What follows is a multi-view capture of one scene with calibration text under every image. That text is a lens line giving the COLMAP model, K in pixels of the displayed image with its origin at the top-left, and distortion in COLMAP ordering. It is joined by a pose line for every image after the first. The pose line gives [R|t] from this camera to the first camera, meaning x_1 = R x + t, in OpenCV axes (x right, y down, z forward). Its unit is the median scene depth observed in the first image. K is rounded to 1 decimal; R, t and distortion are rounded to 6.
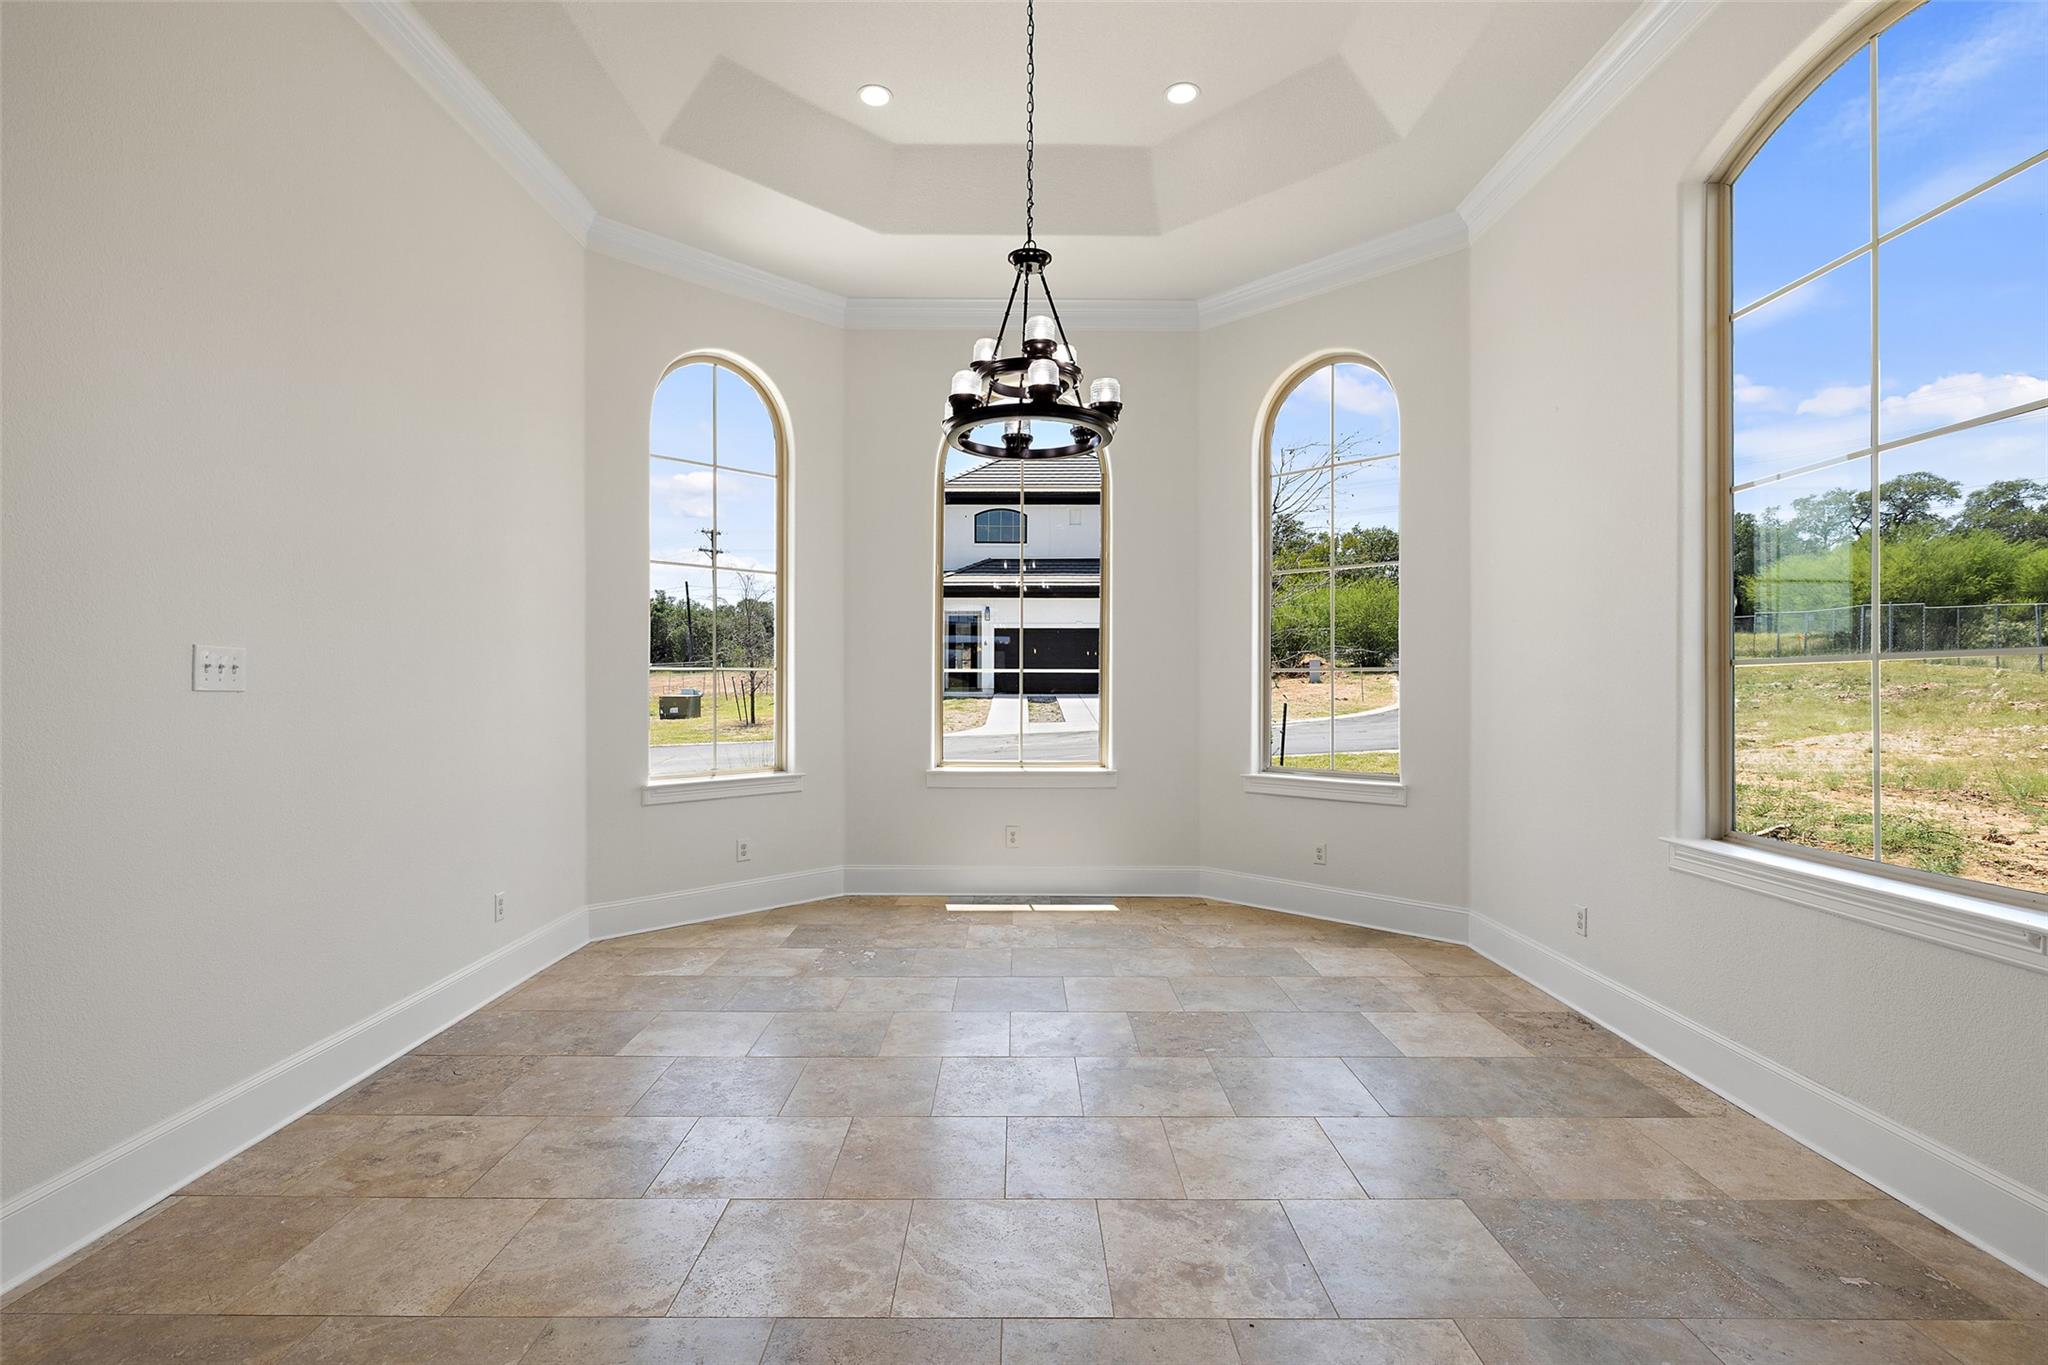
lens RADIAL K [[956.1, 0, 1024.0], [0, 956.1, 682.5], [0, 0, 1]] dist [-0.001463, -0.000054]
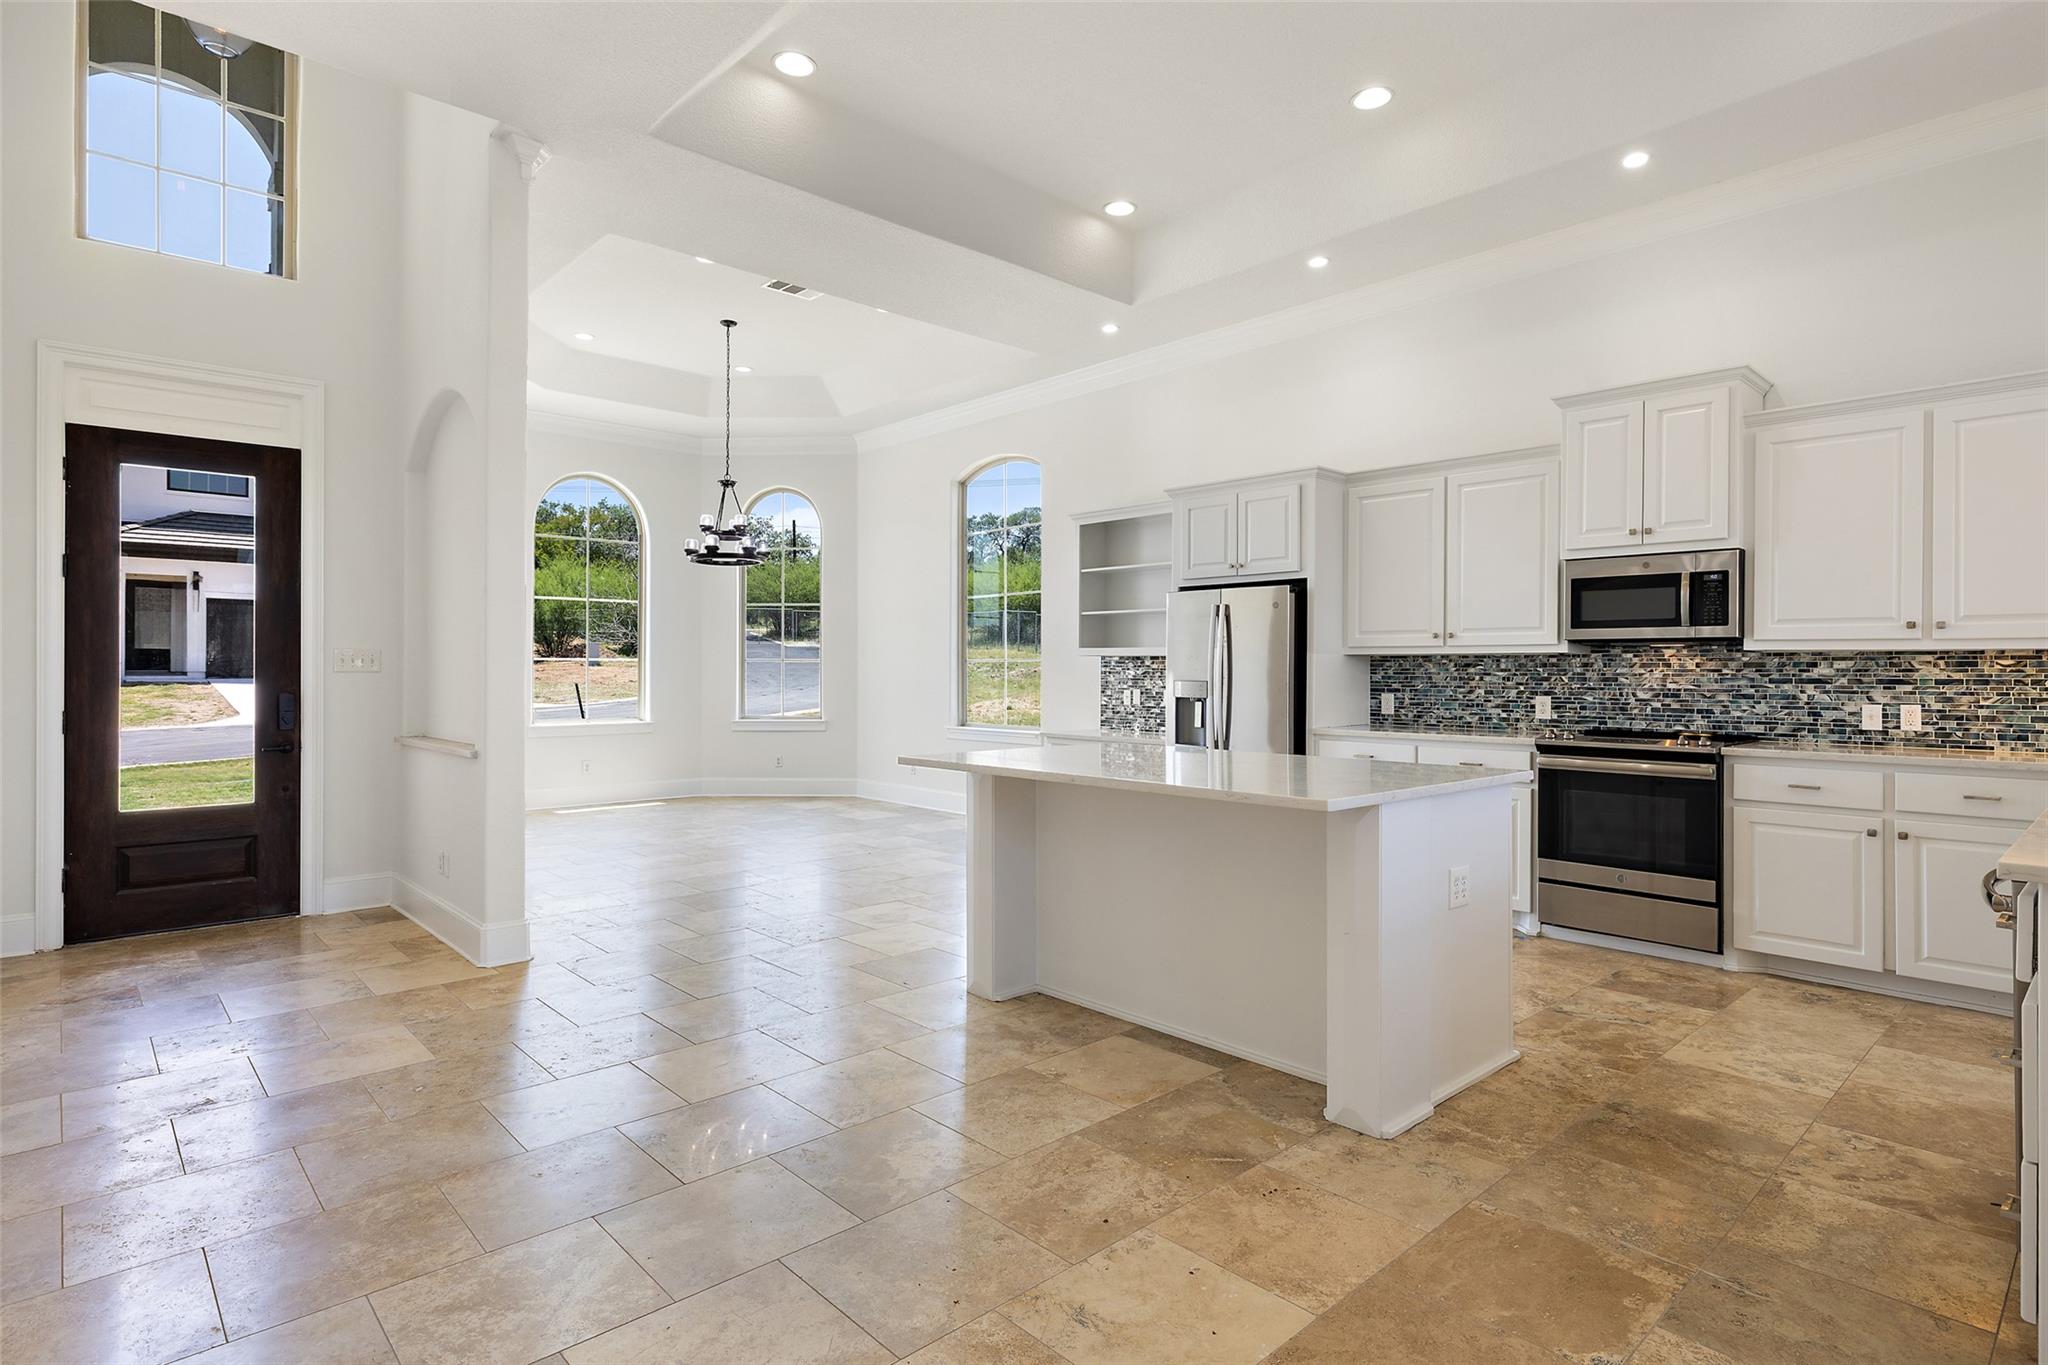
lens RADIAL K [[1056.0, 0, 1024.0], [0, 1056.0, 682.5], [0, 0, 1]] dist [0.001232, -0.000011]
pose [[0.738932, -0.008249, 0.673729, -0.123572], [-0.002913, 0.999877, 0.015437, -0.000628], [-0.673773, -0.013369, 0.738817, -0.141790]]
